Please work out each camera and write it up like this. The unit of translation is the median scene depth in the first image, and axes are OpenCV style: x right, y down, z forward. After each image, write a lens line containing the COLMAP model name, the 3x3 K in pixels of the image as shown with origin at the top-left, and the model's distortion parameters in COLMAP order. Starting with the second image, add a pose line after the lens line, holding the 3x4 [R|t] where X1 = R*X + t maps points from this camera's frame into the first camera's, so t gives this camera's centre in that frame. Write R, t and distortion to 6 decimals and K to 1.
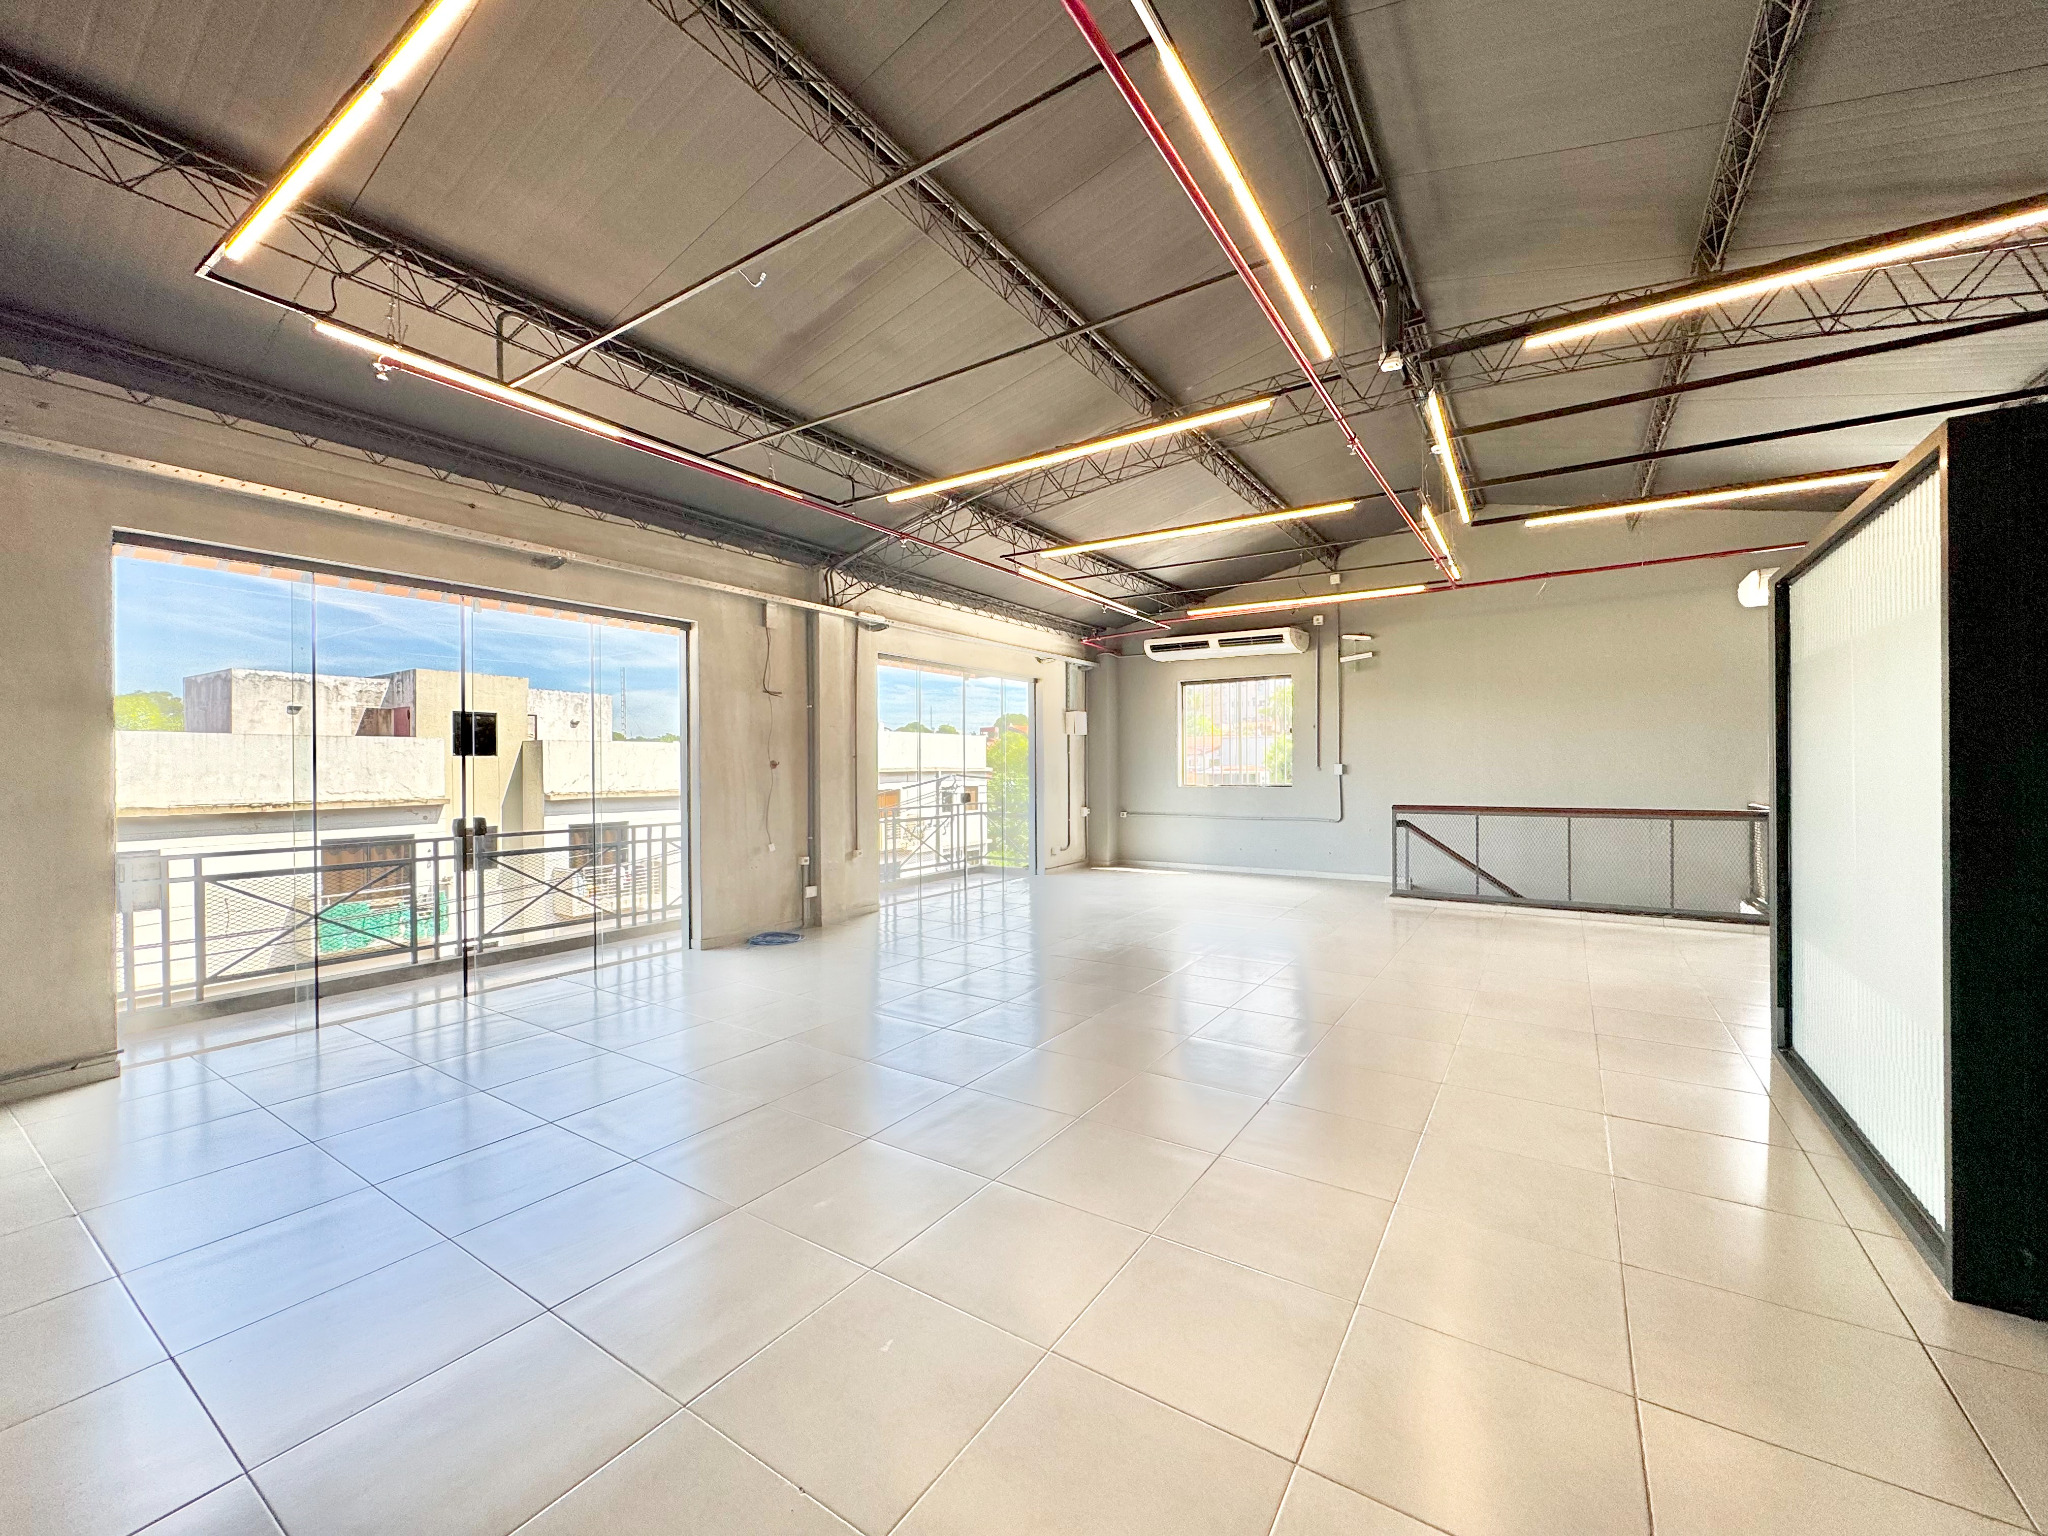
lens RADIAL K [[809.4, 0, 1024.0], [0, 809.4, 768.0], [0, 0, 1]] dist [0.001141, 0.000086]
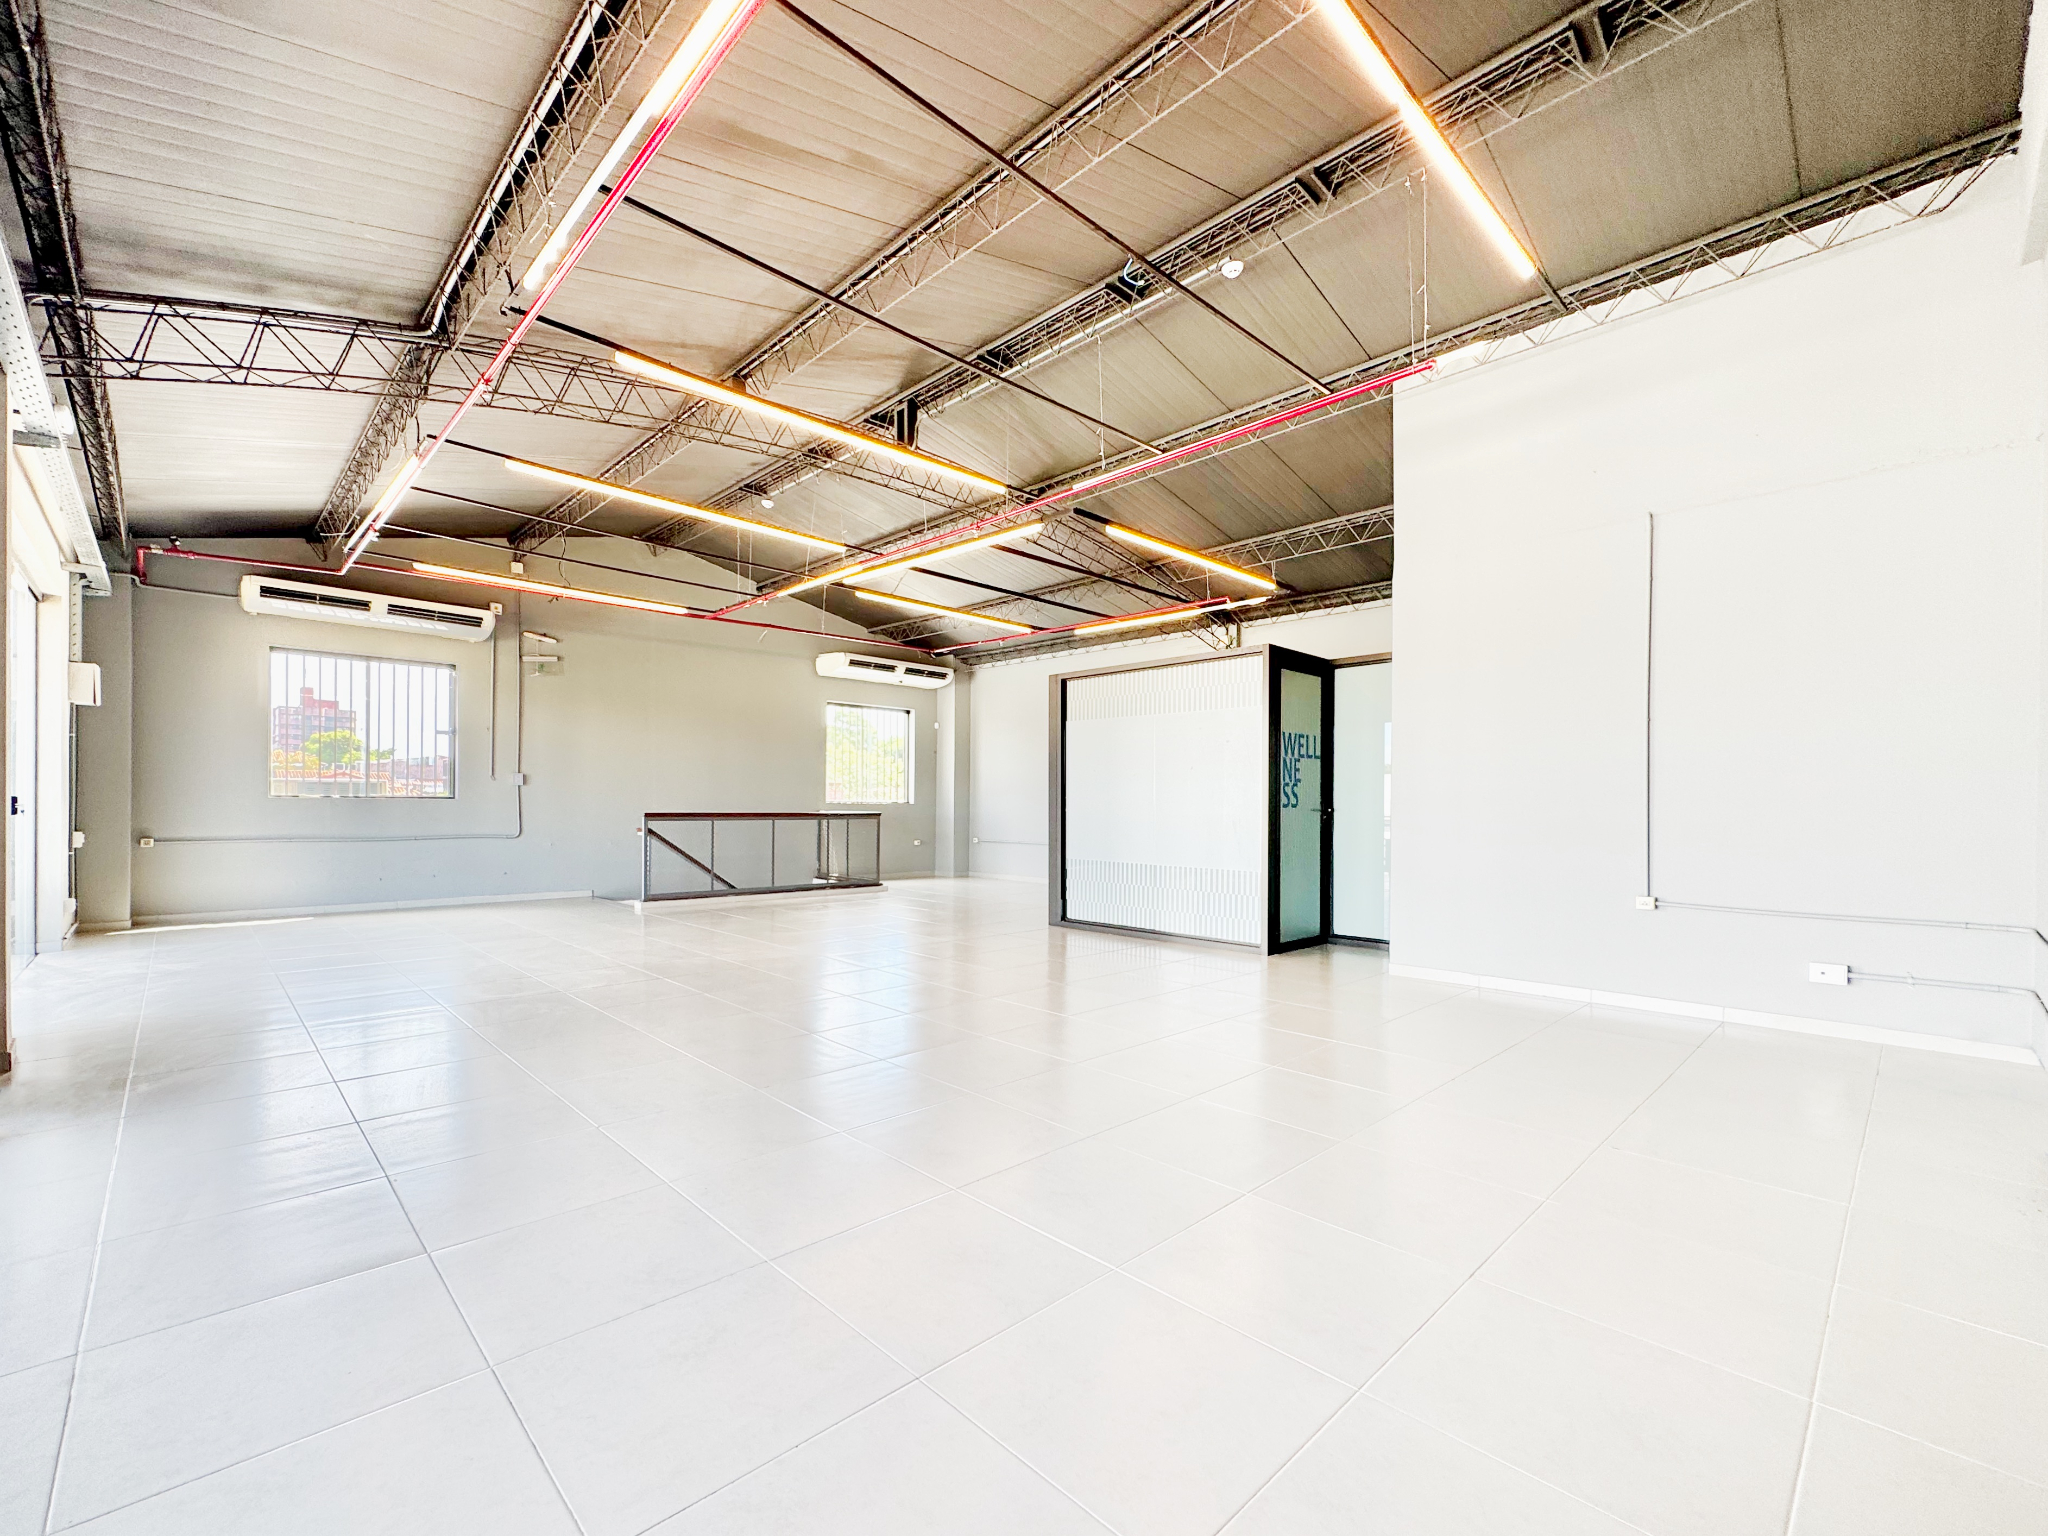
lens RADIAL K [[809.4, 0, 1024.0], [0, 809.4, 768.0], [0, 0, 1]] dist [0.001141, 0.000086]
pose [[0.253323, 0.042233, 0.966460, -0.339808], [-0.010617, 0.999108, -0.040877, 0.020838], [-0.967324, 0.000095, 0.253545, 0.225975]]
